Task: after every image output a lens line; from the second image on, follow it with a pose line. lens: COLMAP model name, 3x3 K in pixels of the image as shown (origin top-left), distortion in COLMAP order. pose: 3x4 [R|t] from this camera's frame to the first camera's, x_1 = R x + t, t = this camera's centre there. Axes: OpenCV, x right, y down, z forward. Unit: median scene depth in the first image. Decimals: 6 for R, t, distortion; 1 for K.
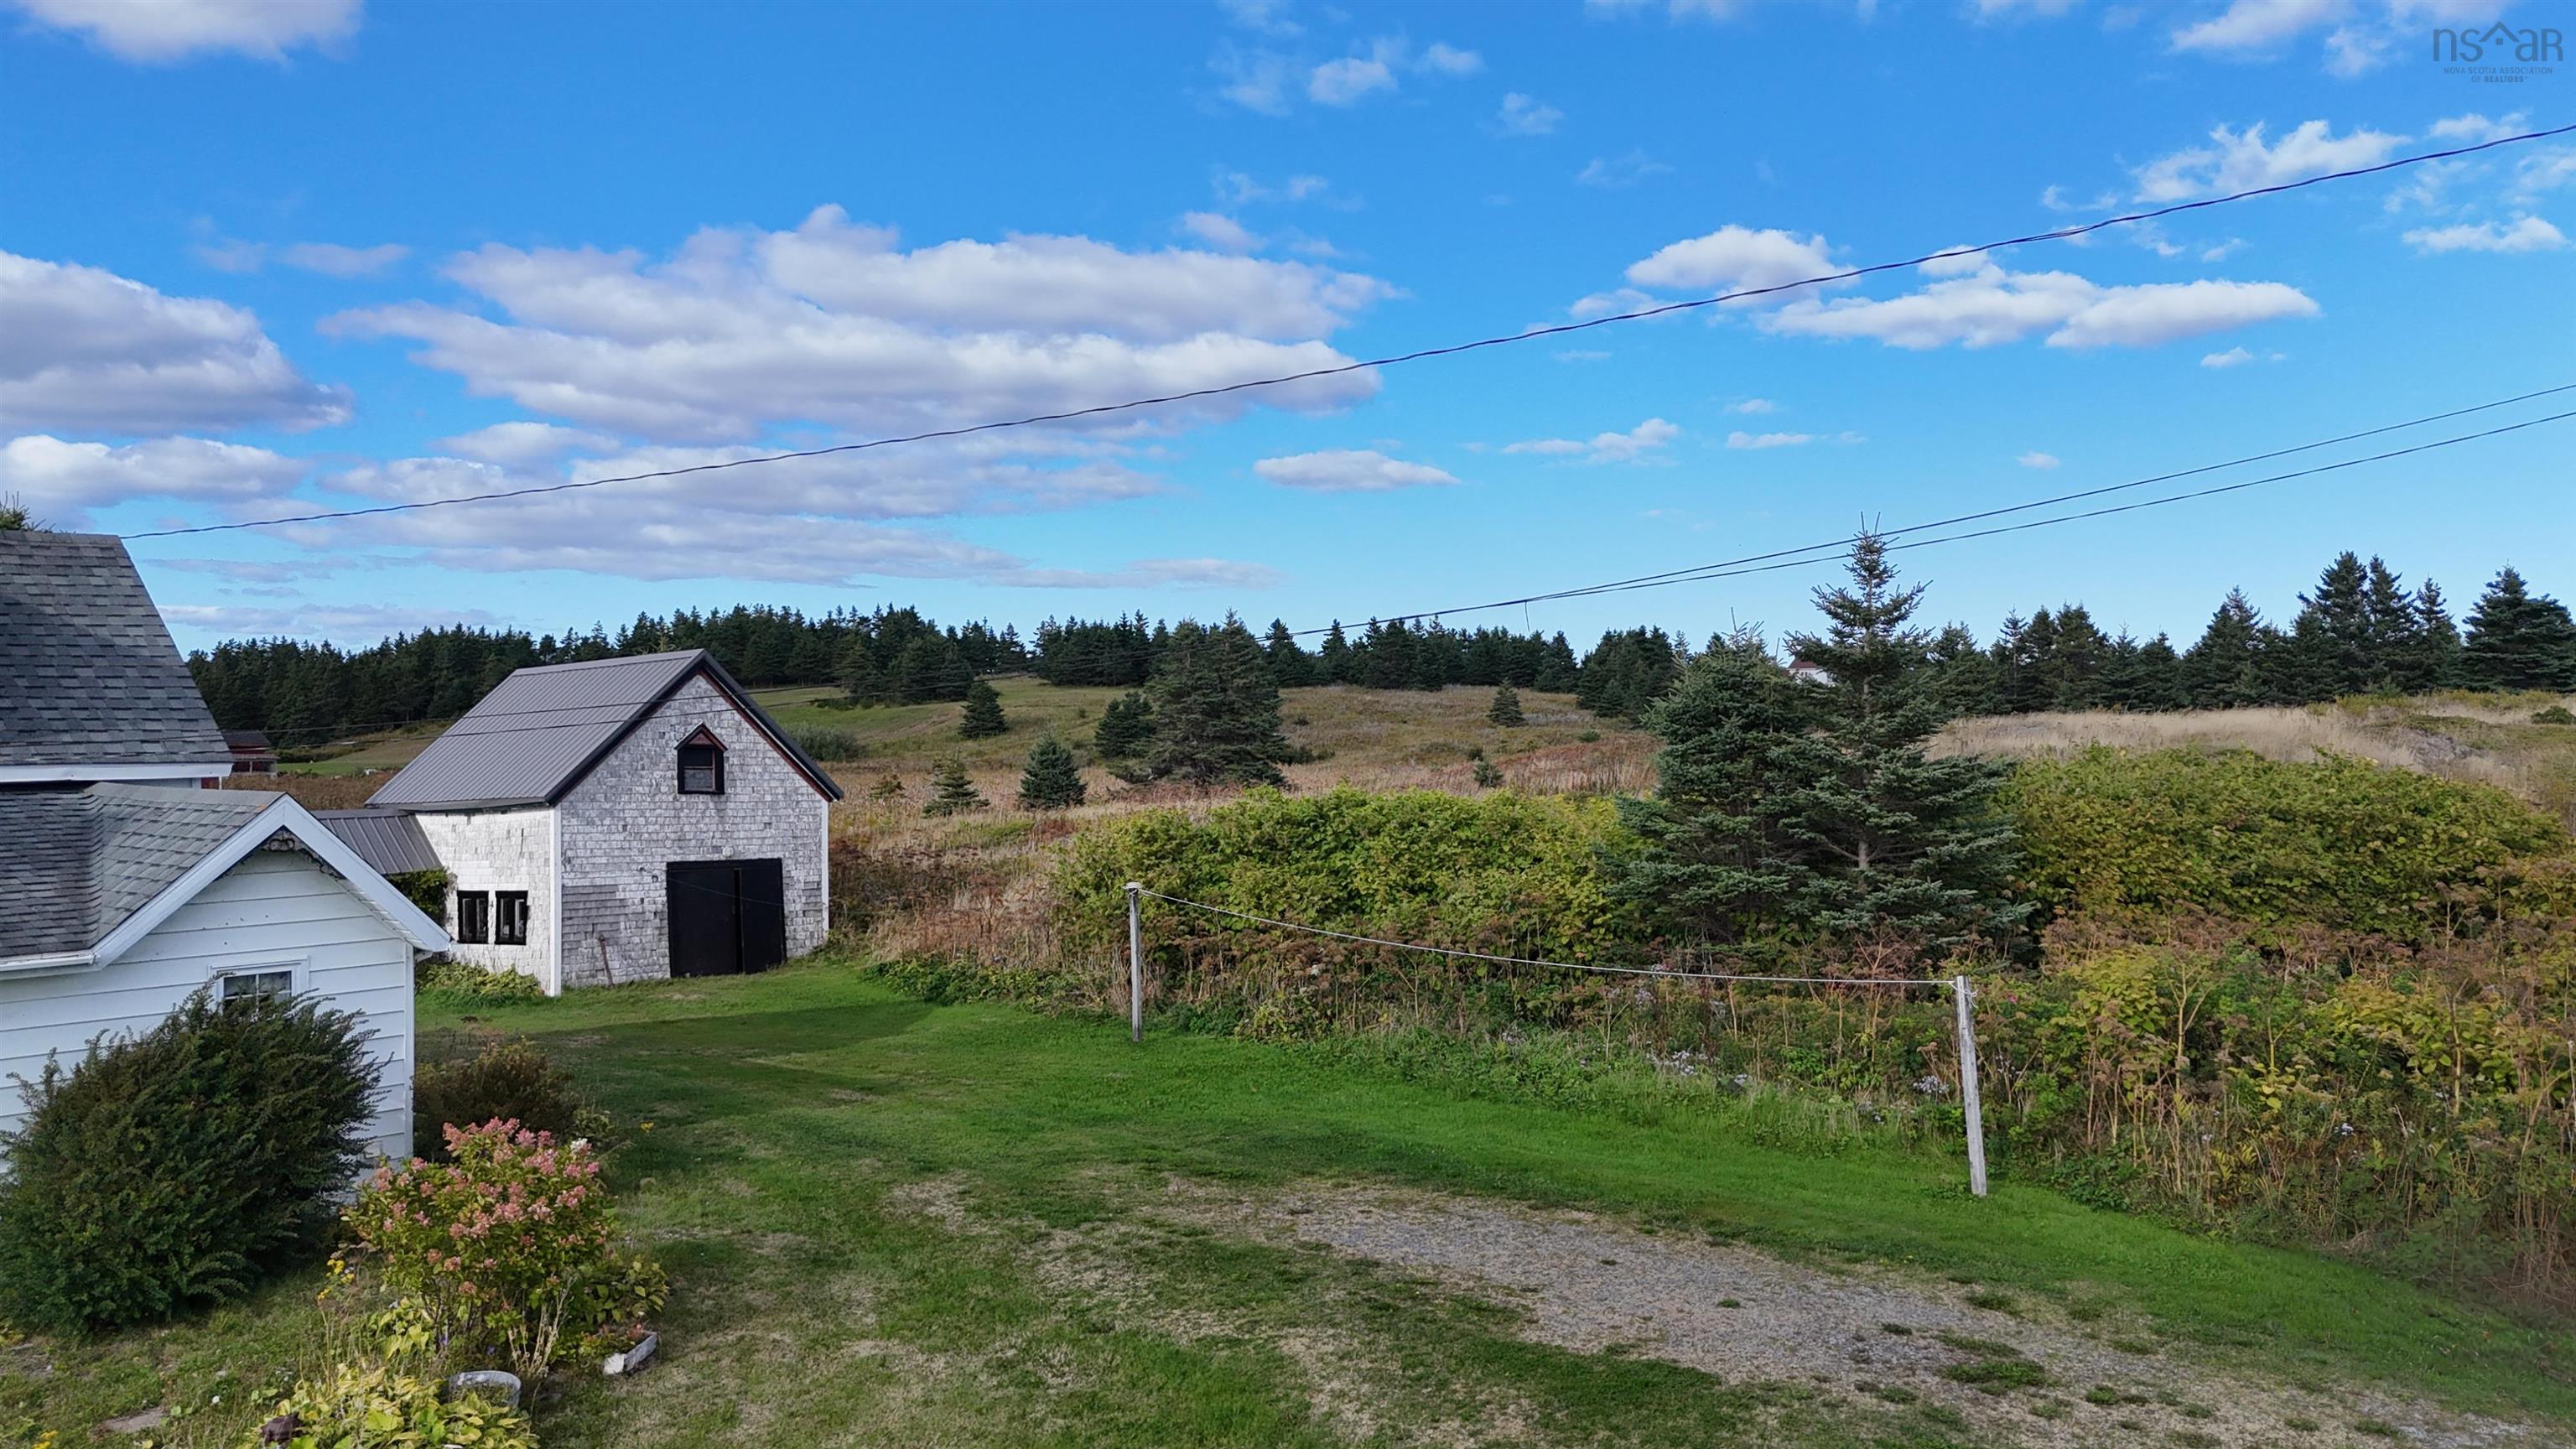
lens RADIAL K [[1878.3, 0, 1297.5], [0, 1878.3, 730.7], [0, 0, 1]] dist [0.063060, -0.064421]
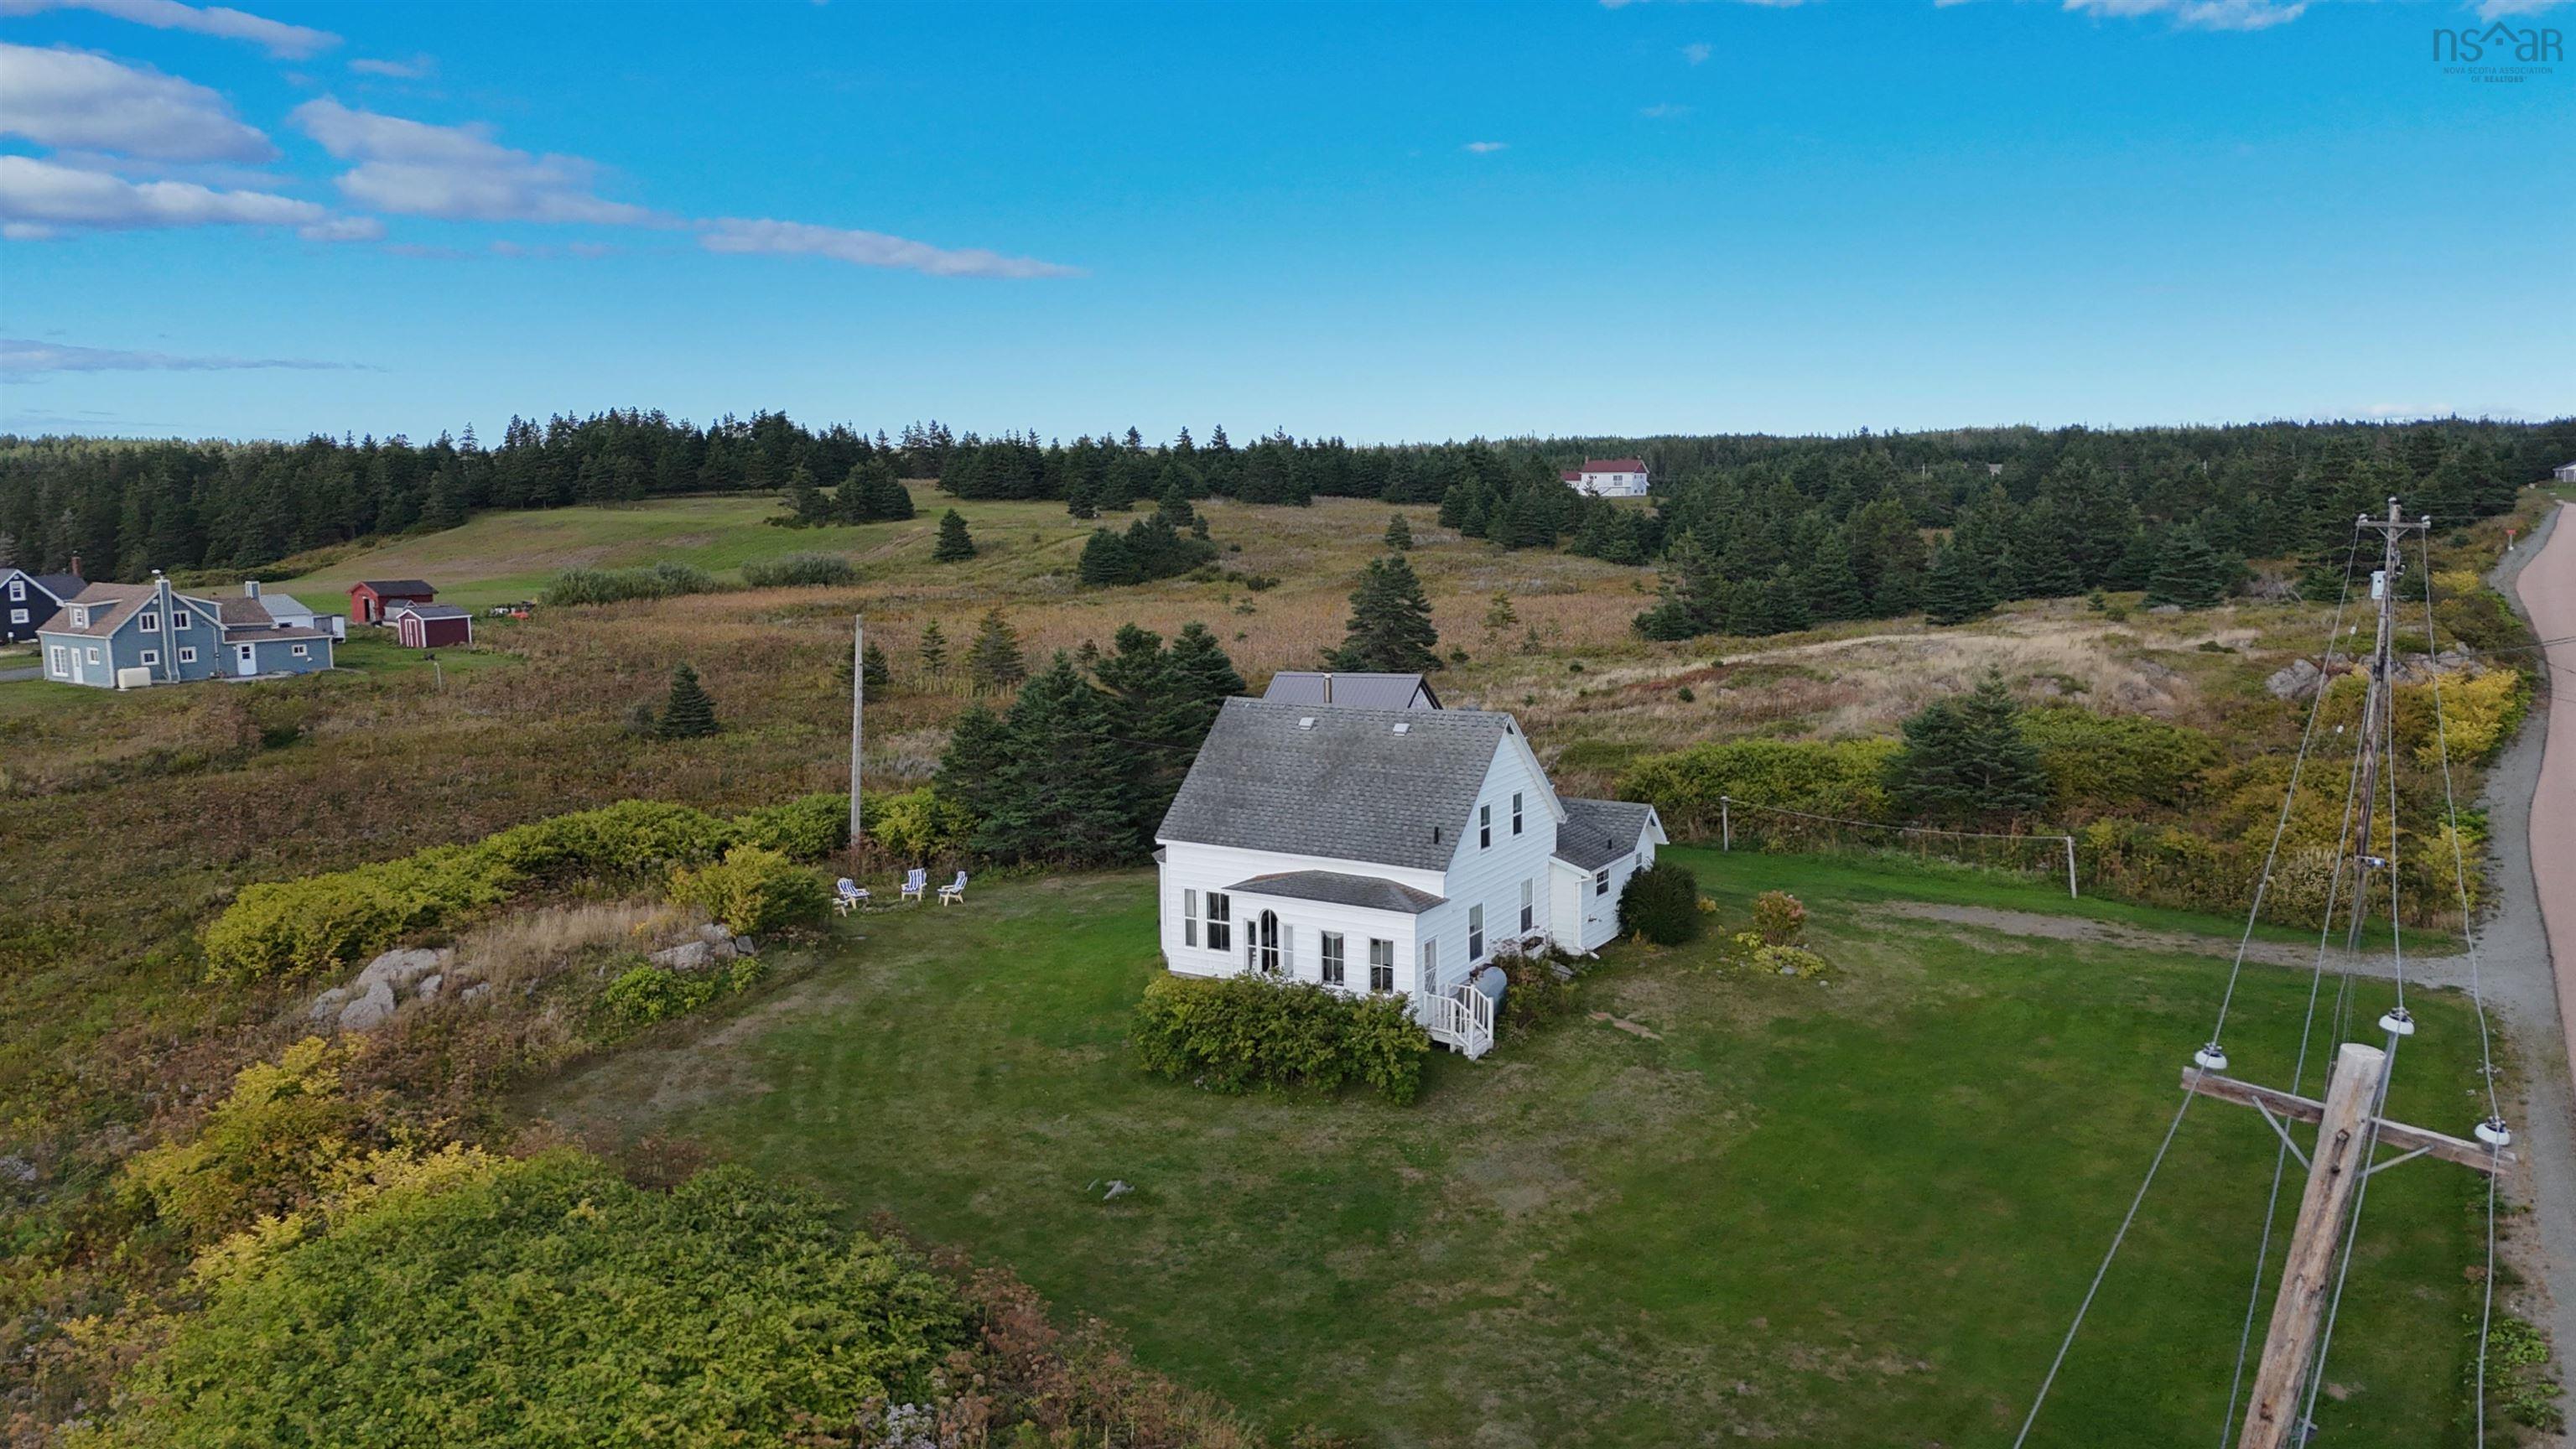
lens RADIAL K [[1878.3, 0, 1297.5], [0, 1878.3, 730.7], [0, 0, 1]] dist [0.063060, -0.064421]
pose [[0.988222, -0.022824, 0.151317, -0.796362], [0.002582, 0.991161, 0.132637, -0.267802], [-0.153007, -0.130684, 0.979546, -1.096691]]
